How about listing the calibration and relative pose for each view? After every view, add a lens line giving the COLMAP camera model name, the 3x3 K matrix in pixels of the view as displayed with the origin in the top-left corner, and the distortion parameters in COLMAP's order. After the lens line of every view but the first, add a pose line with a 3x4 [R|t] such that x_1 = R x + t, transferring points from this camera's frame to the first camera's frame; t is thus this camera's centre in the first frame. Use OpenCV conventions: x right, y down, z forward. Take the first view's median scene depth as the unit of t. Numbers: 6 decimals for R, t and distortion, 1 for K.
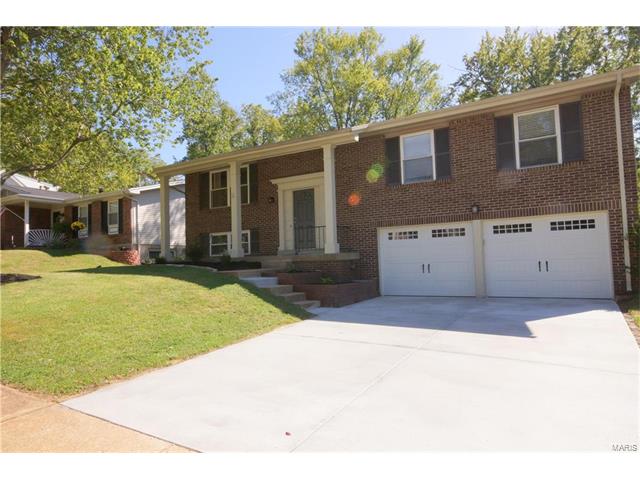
lens RADIAL K [[404.1, 0, 318.5], [0, 404.1, 237.7], [0, 0, 1]] dist [0.045242, 0.000080]
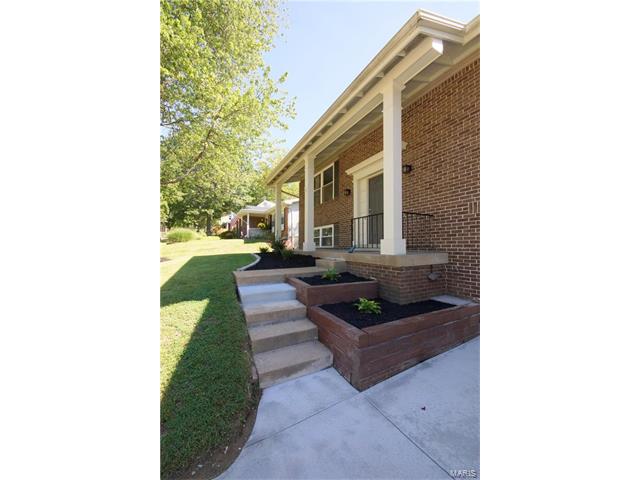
lens RADIAL K [[207.7, 0, 322.4], [0, 207.7, 240.8], [0, 0, 1]] dist [-0.008791, -0.000108]
pose [[0.860337, 0.017765, -0.509416, 0.097904], [0.002219, 0.999252, 0.038594, 0.003976], [0.509721, -0.034334, 0.859654, 0.623220]]
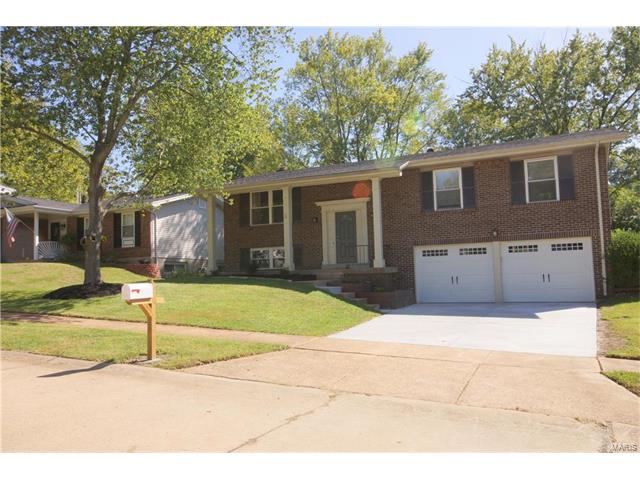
lens RADIAL K [[518.4, 0, 322.4], [0, 518.4, 240.6], [0, 0, 1]] dist [0.065787, 0.002108]
pose [[0.995414, 0.008401, 0.095289, -0.268287], [-0.007193, 0.999889, -0.013012, -0.019025], [-0.095388, 0.012267, 0.995365, -0.499077]]
